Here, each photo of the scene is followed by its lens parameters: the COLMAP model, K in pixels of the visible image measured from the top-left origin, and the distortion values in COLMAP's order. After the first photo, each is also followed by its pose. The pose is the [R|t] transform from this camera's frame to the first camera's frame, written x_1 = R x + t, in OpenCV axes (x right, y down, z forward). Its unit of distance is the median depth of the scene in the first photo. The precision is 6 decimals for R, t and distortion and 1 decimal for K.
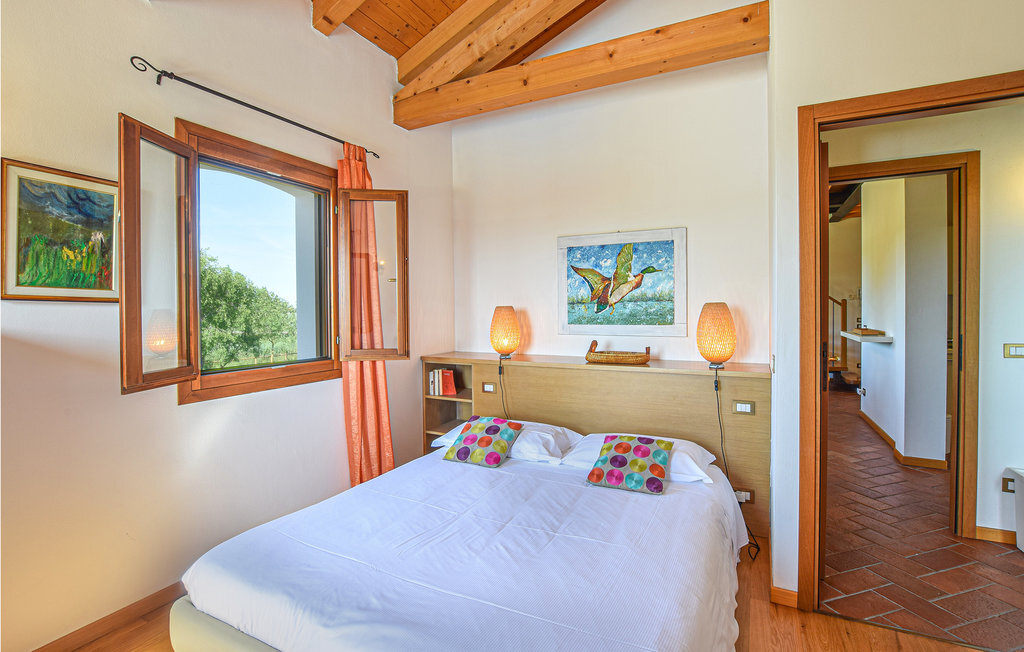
lens RADIAL K [[488.4, 0, 512.7], [0, 488.4, 315.0], [0, 0, 1]] dist [-0.000840, -0.000332]
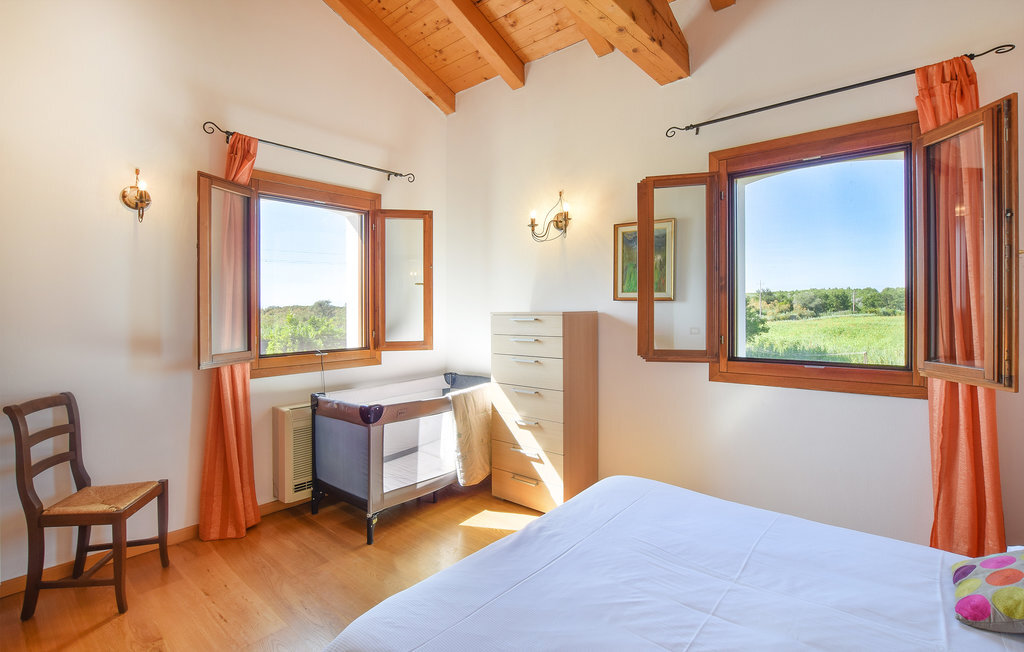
lens RADIAL K [[477.9, 0, 514.0], [0, 477.9, 309.4], [0, 0, 1]] dist [-0.001490, -0.000204]
pose [[-0.221689, 0.005808, -0.975100, 0.654243], [-0.006520, 0.999951, 0.007439, -0.005776], [0.975096, 0.008007, -0.221640, 0.809684]]
